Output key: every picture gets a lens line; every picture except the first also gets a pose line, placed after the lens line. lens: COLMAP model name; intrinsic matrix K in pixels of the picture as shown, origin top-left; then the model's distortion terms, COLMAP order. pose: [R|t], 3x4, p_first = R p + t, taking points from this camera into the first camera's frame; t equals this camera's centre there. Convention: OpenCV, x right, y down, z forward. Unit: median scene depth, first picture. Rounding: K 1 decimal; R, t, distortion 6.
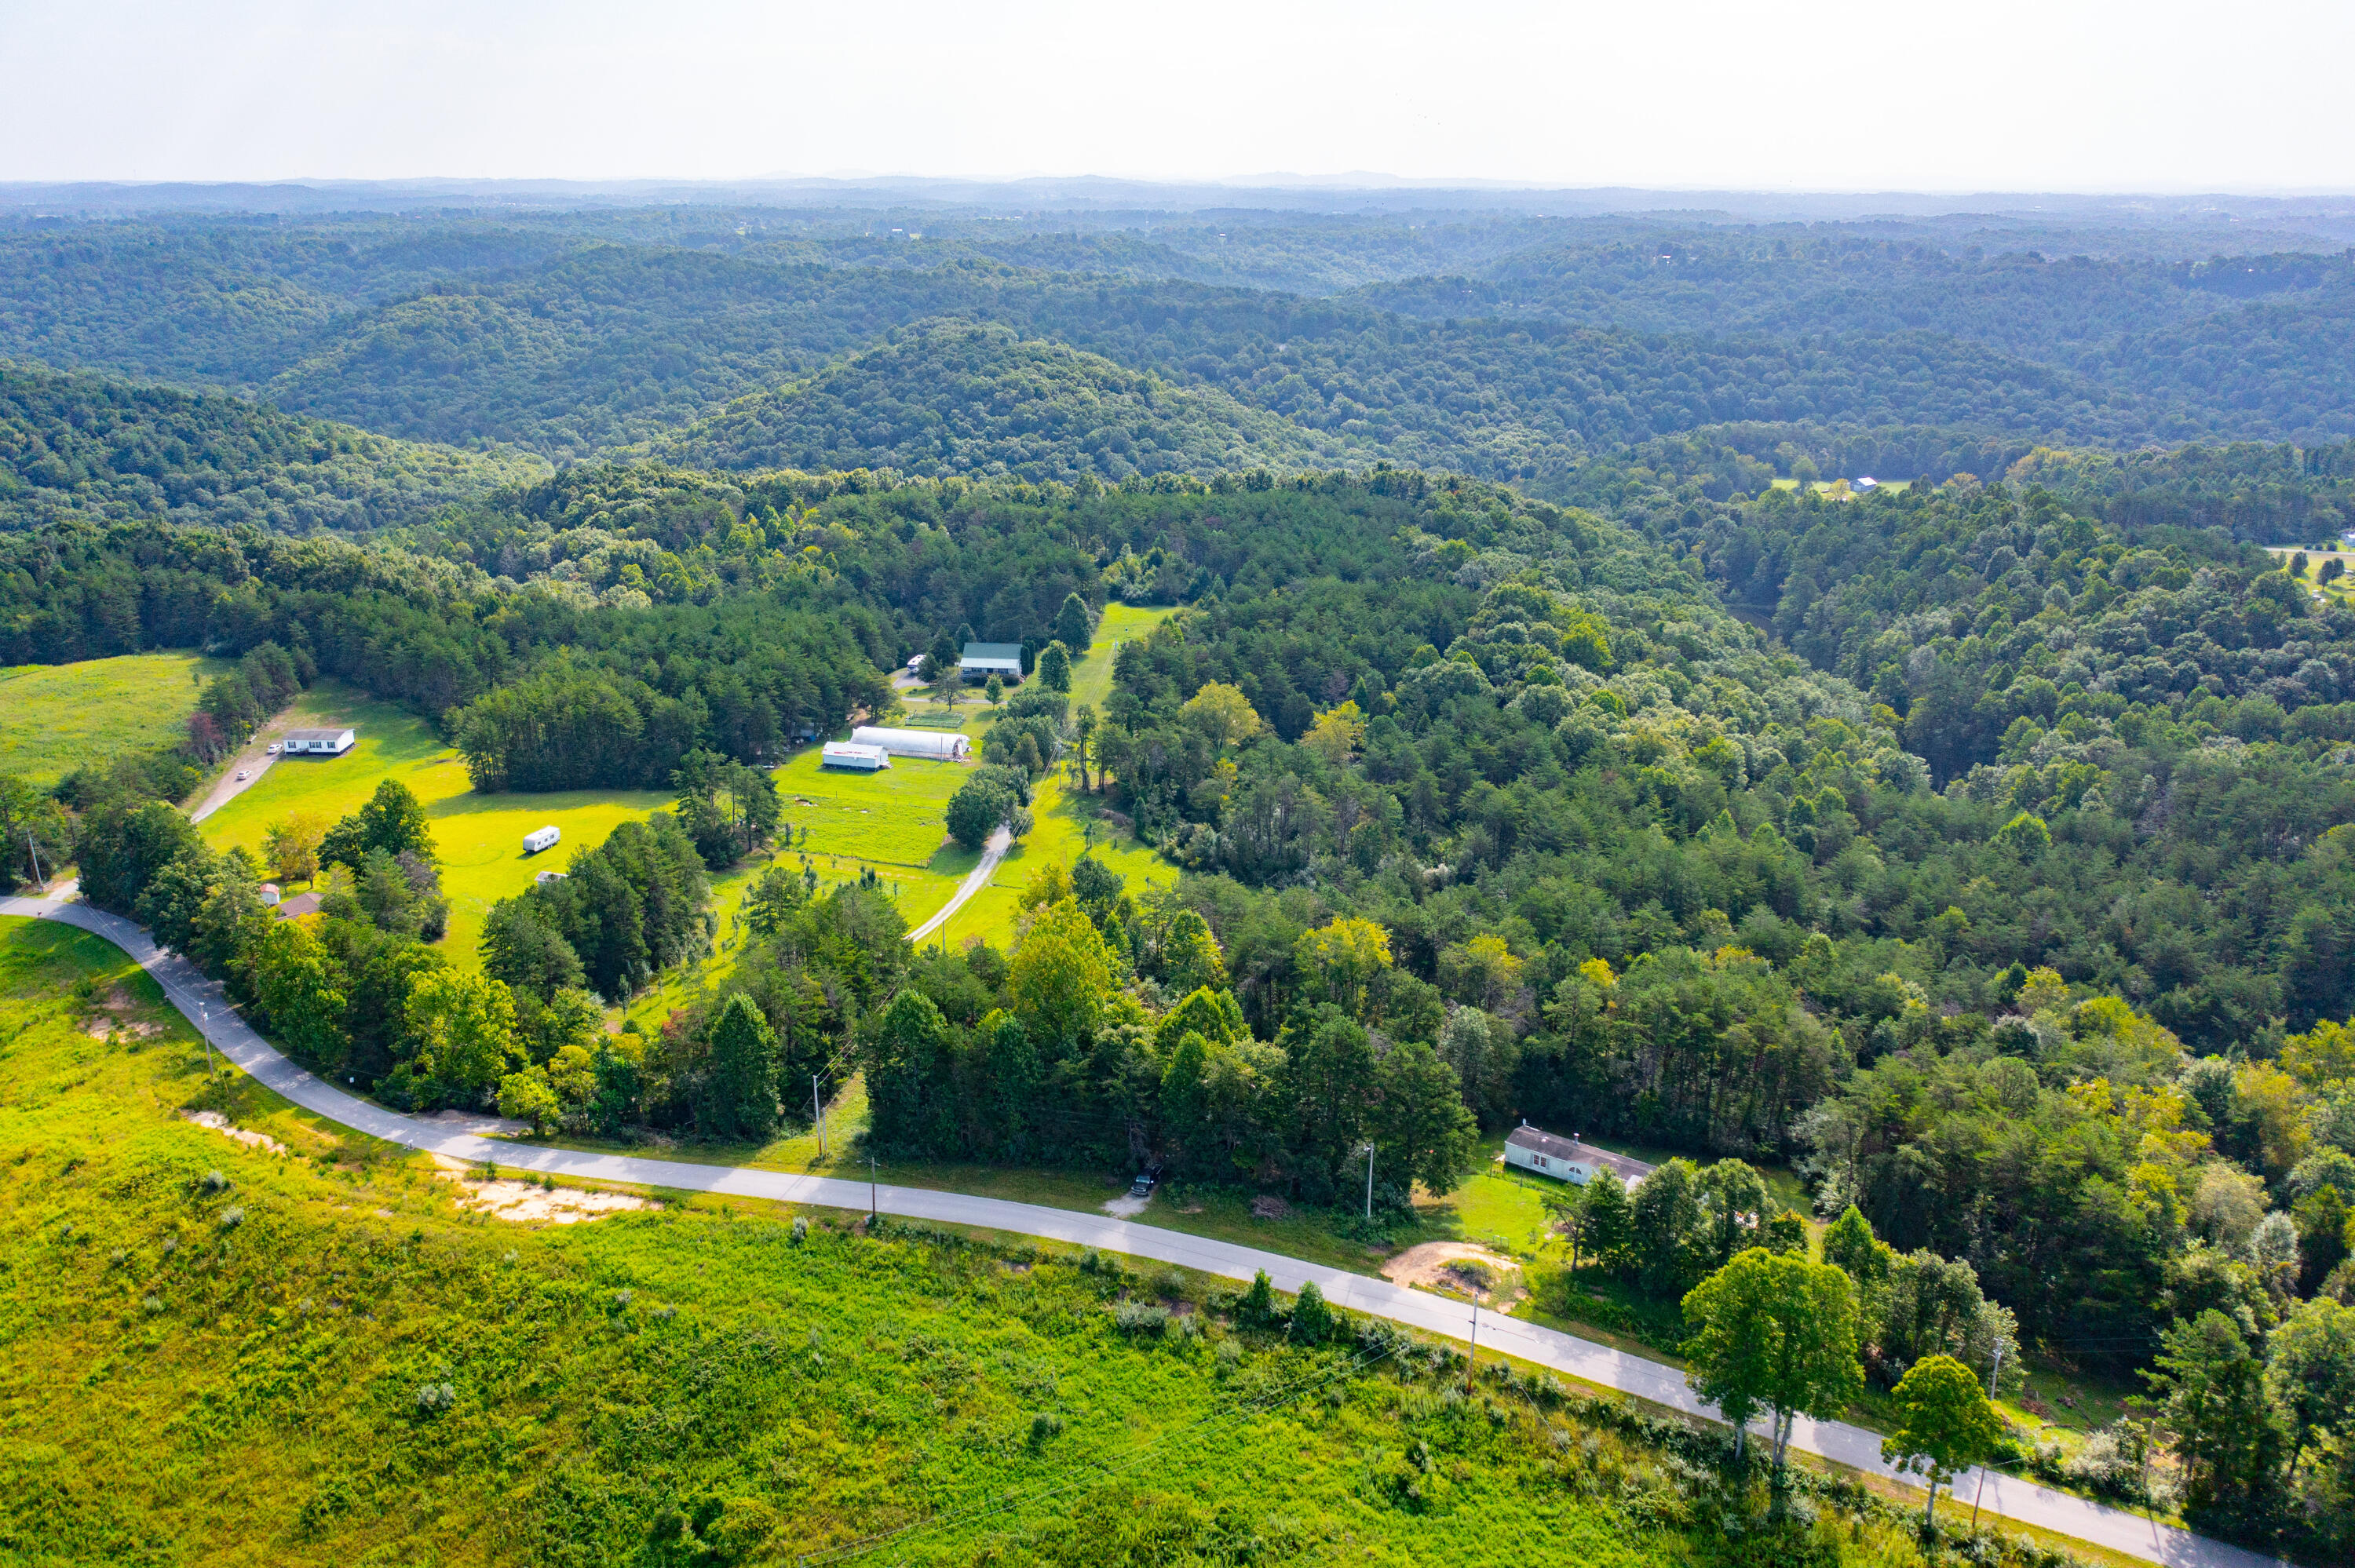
lens RADIAL K [[1850.4, 0, 1171.4], [0, 1850.4, 791.2], [0, 0, 1]] dist [-0.015842, 0.007013]
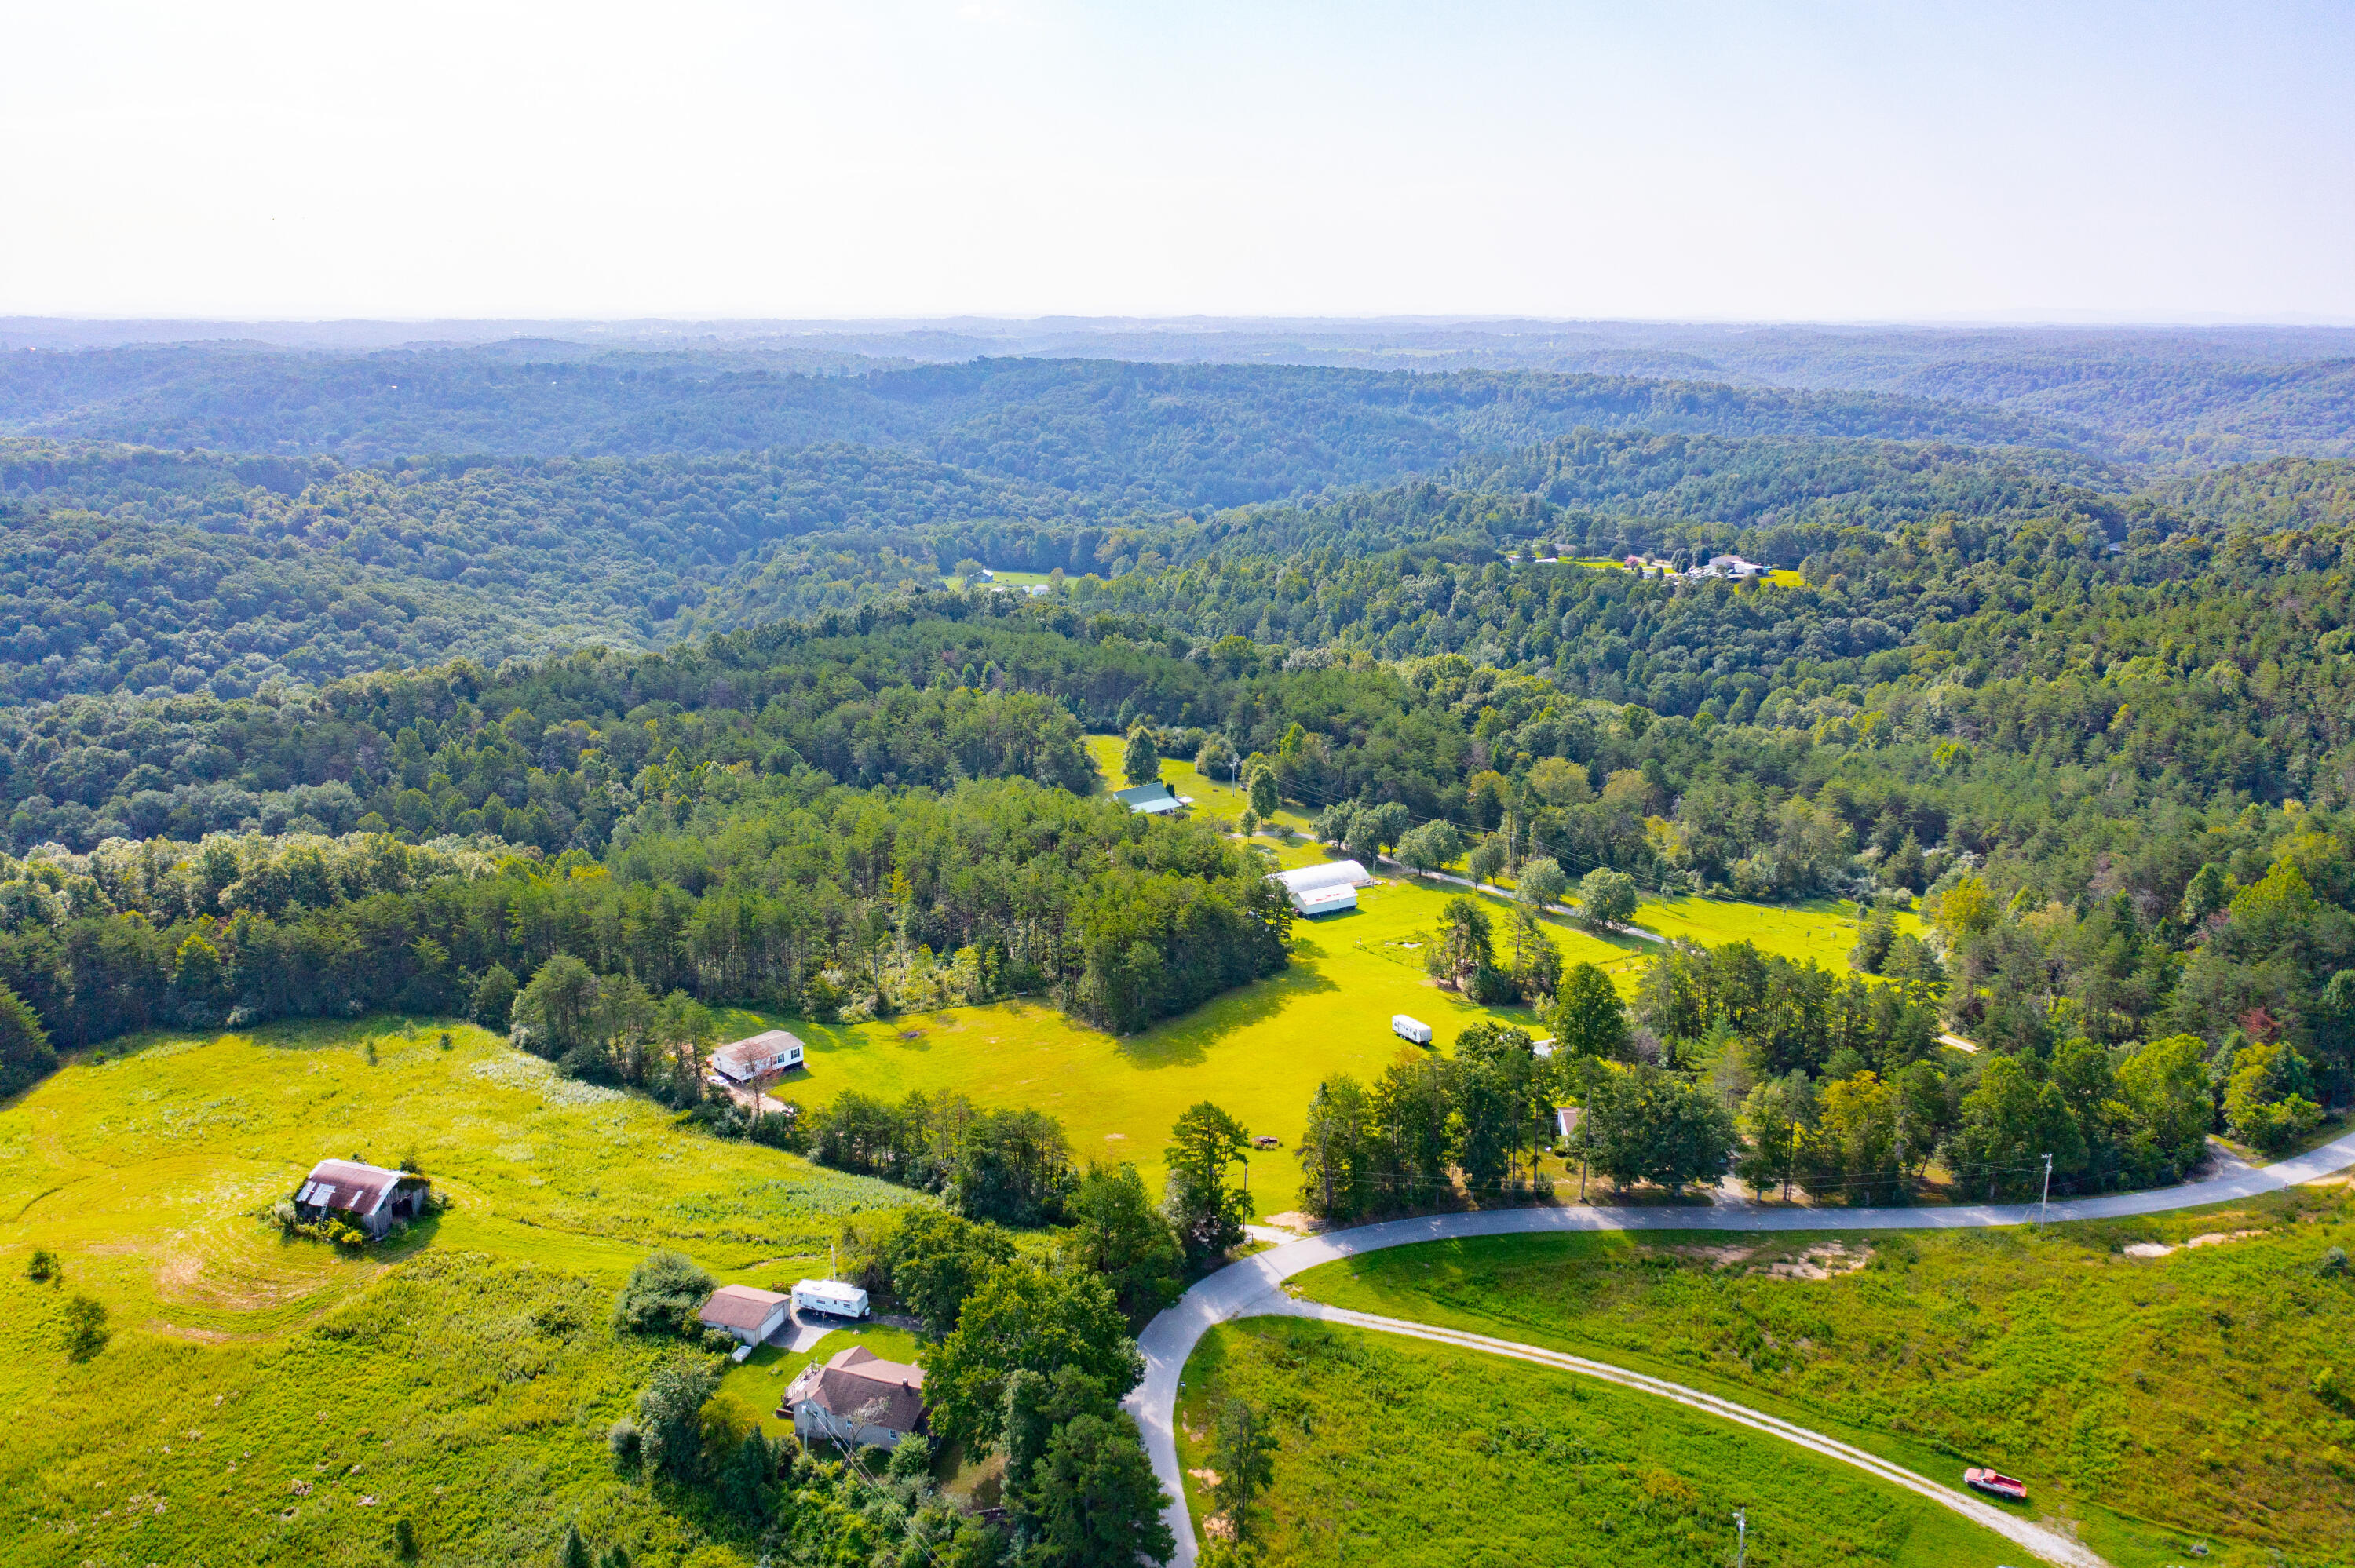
lens RADIAL K [[1850.4, 0, 1171.4], [0, 1850.4, 791.2], [0, 0, 1]] dist [-0.015842, 0.007013]
pose [[0.689492, -0.181940, 0.701070, -0.819173], [0.226009, 0.973651, 0.030402, -0.112020], [-0.688129, 0.137486, 0.712444, 0.335251]]
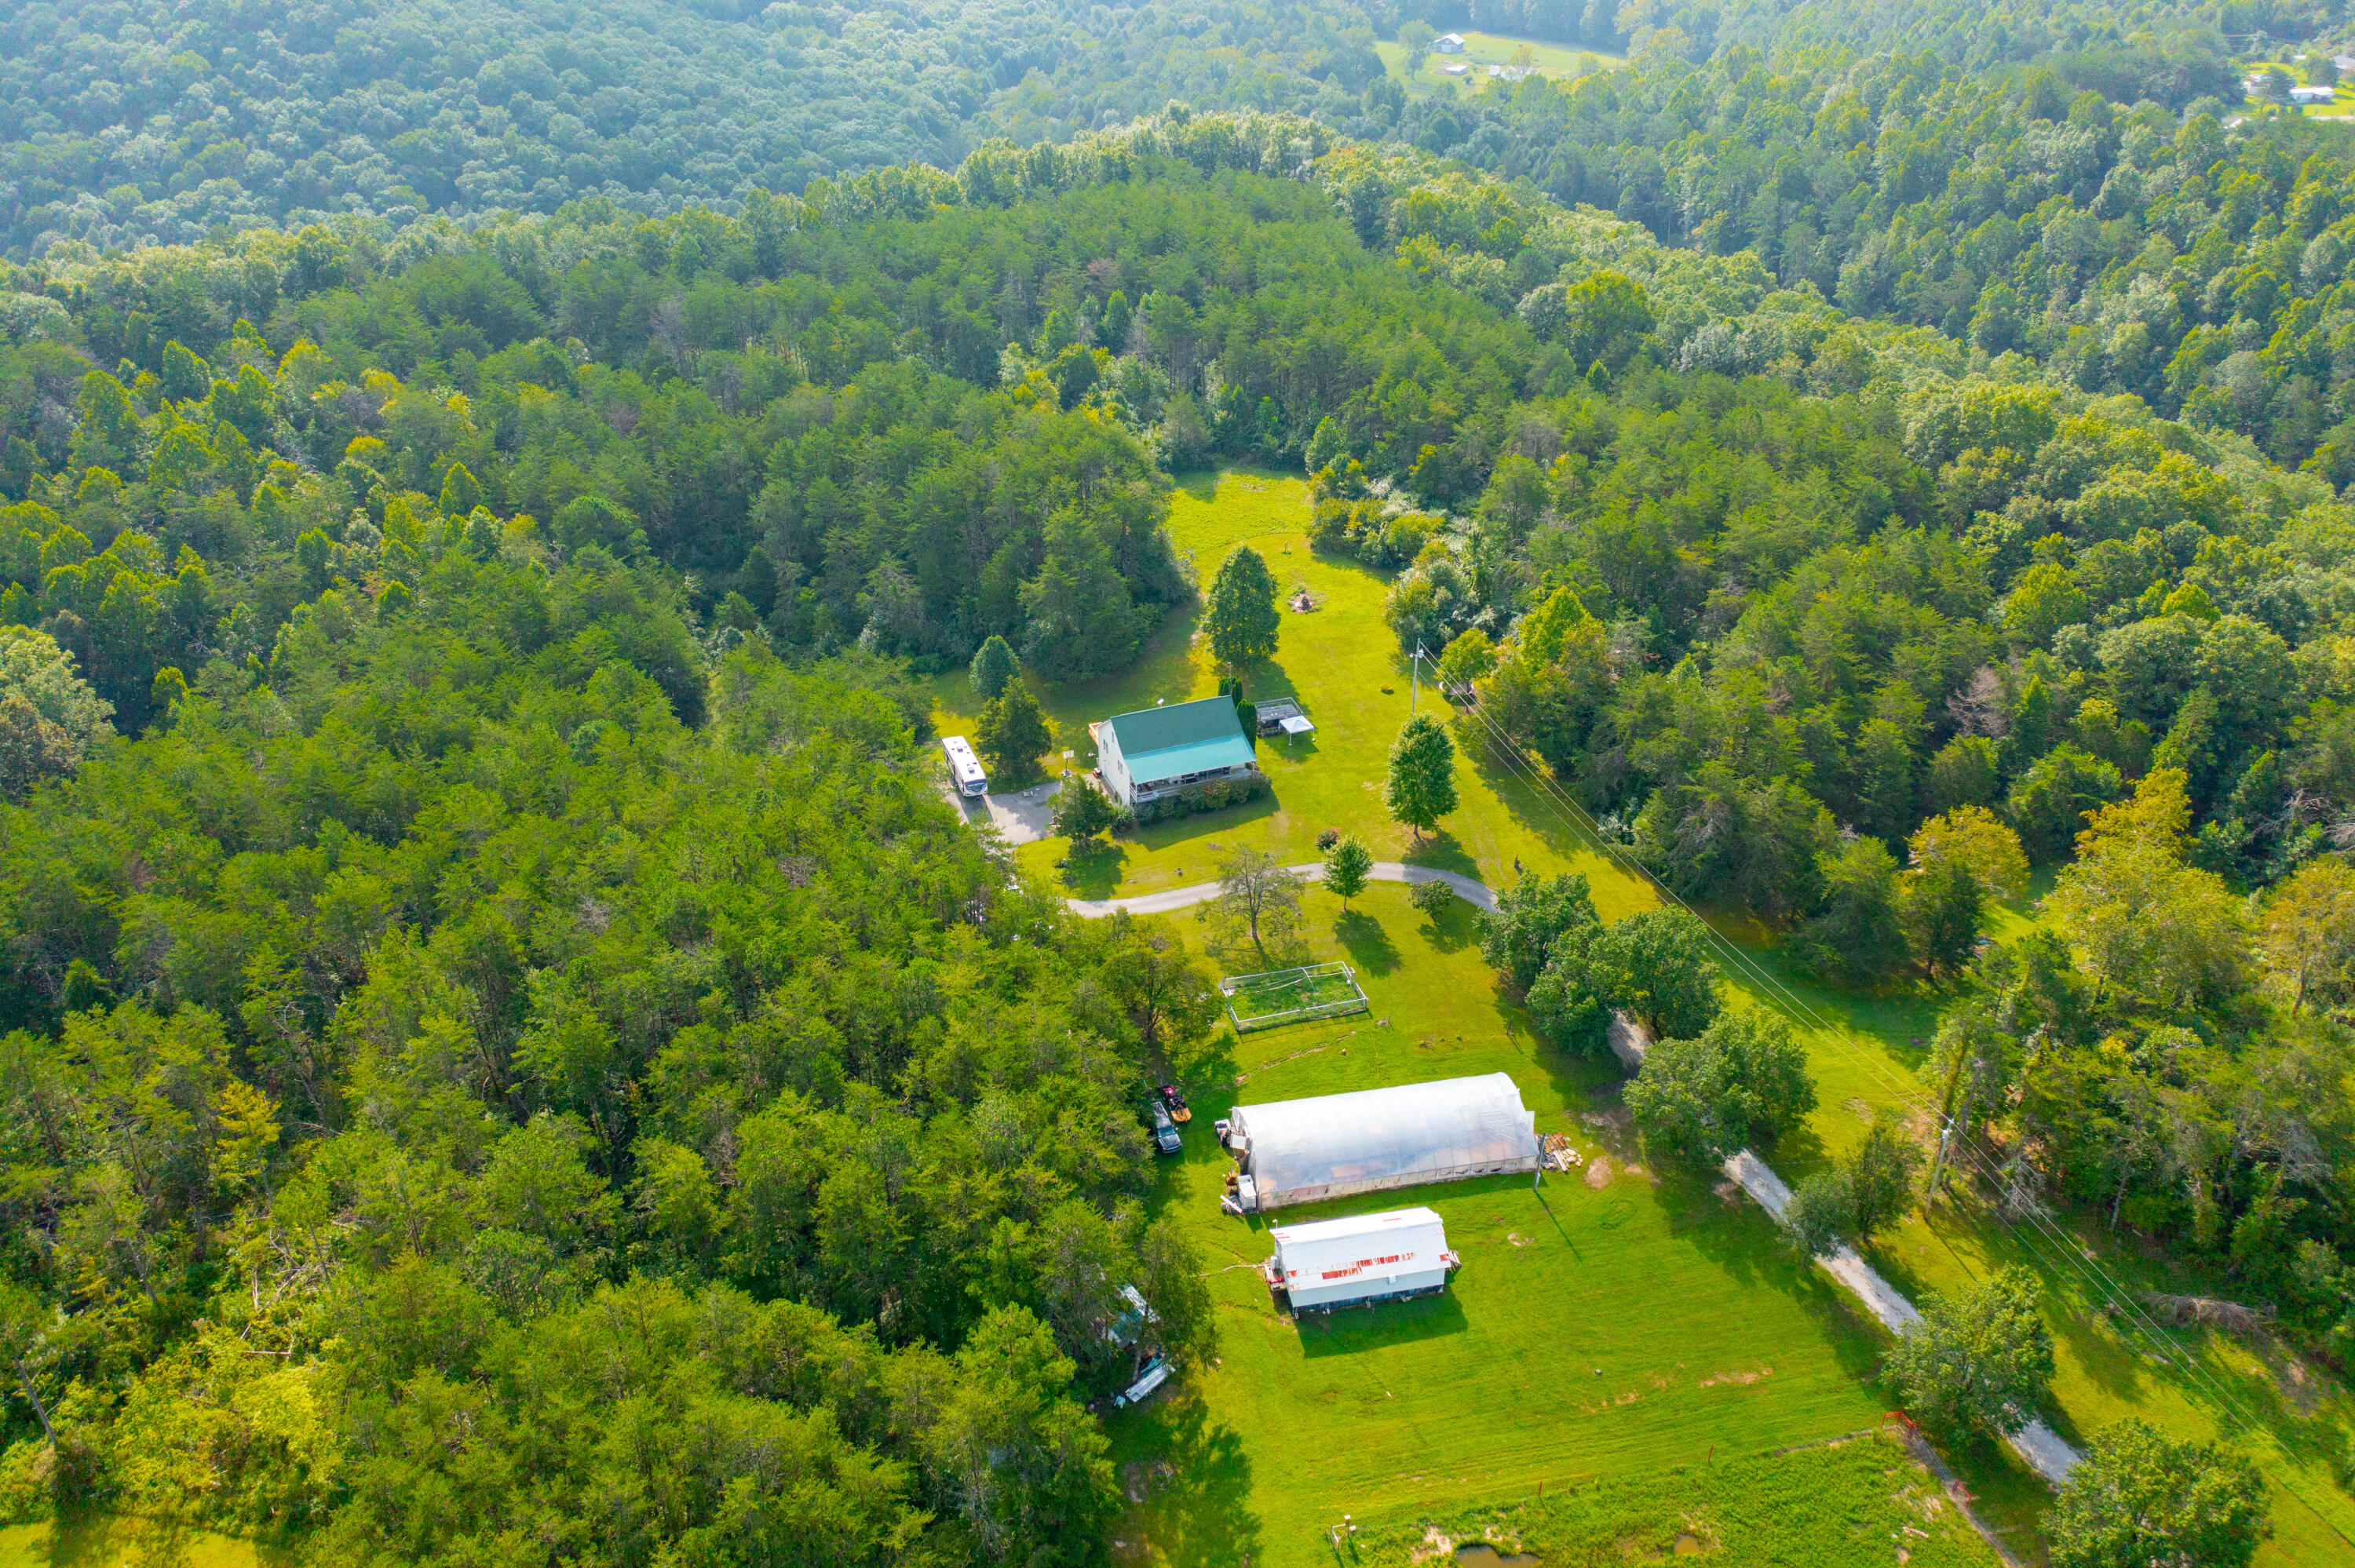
lens RADIAL K [[1850.4, 0, 1171.4], [0, 1850.4, 791.2], [0, 0, 1]] dist [-0.015842, 0.007013]
pose [[0.887906, -0.243097, 0.390547, -0.299828], [0.145976, 0.953982, 0.261934, -0.193098], [-0.436250, -0.175562, 0.882533, 0.654079]]
